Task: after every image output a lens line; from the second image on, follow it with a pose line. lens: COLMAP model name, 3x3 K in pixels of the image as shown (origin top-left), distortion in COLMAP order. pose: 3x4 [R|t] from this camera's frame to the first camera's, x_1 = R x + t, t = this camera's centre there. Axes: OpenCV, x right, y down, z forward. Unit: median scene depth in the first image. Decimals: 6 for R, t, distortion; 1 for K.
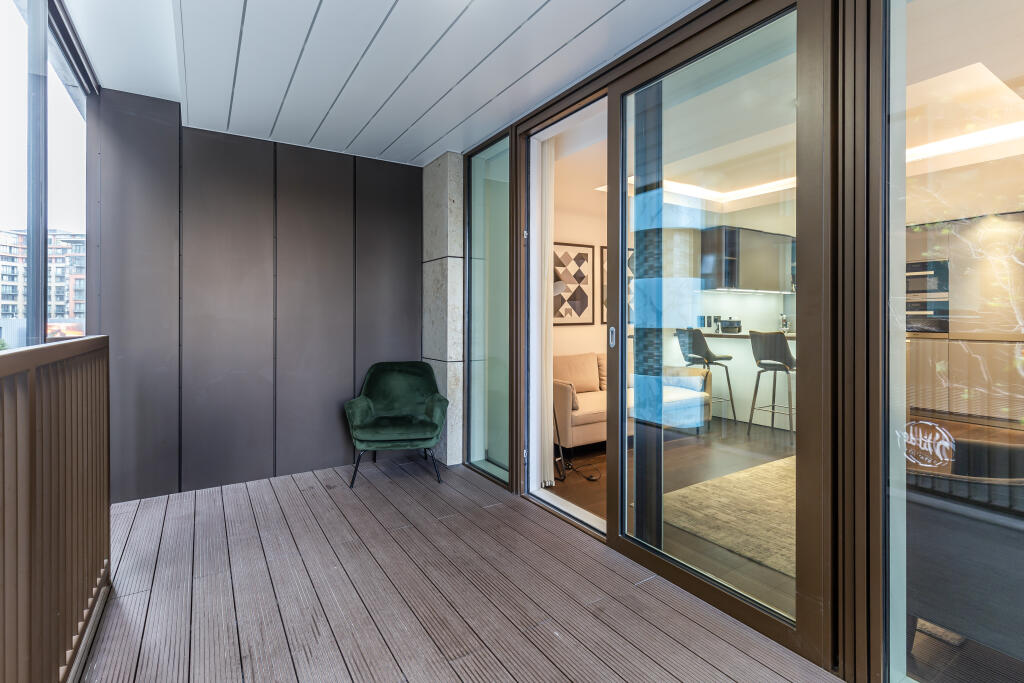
lens RADIAL K [[476.5, 0, 506.5], [0, 476.5, 327.7], [0, 0, 1]] dist [0.008881, -0.003917]
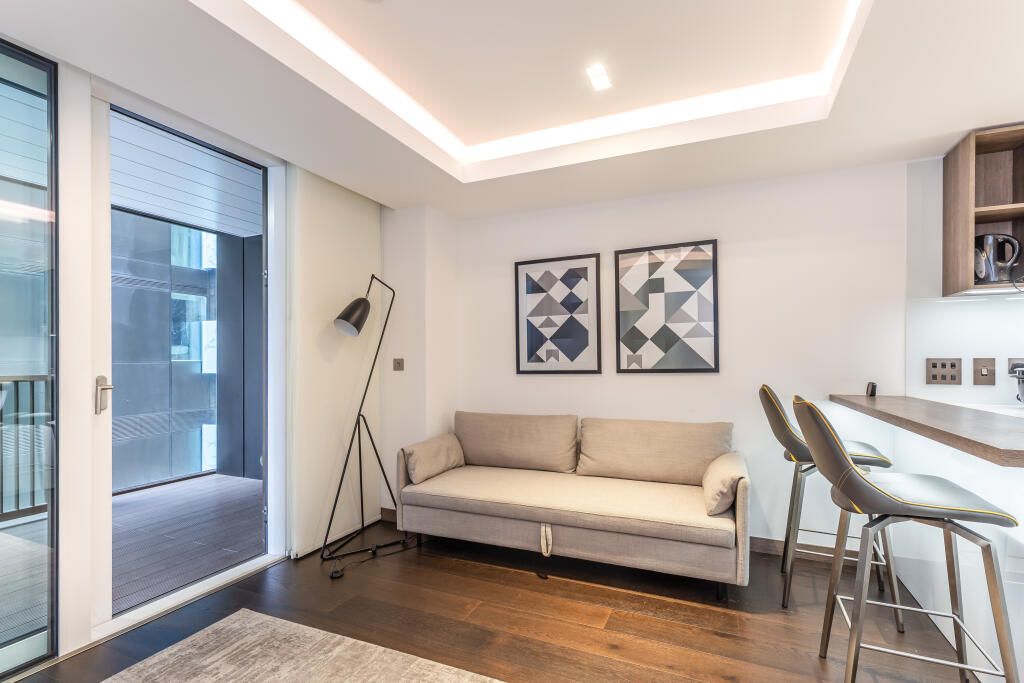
lens RADIAL K [[476.5, 0, 504.2], [0, 476.5, 359.0], [0, 0, 1]] dist [0.008881, -0.003917]
pose [[0.552092, -0.005190, -0.833767, 0.662623], [-0.014983, 0.999757, -0.016145, -0.013868], [0.833649, 0.021406, 0.551880, 0.534877]]
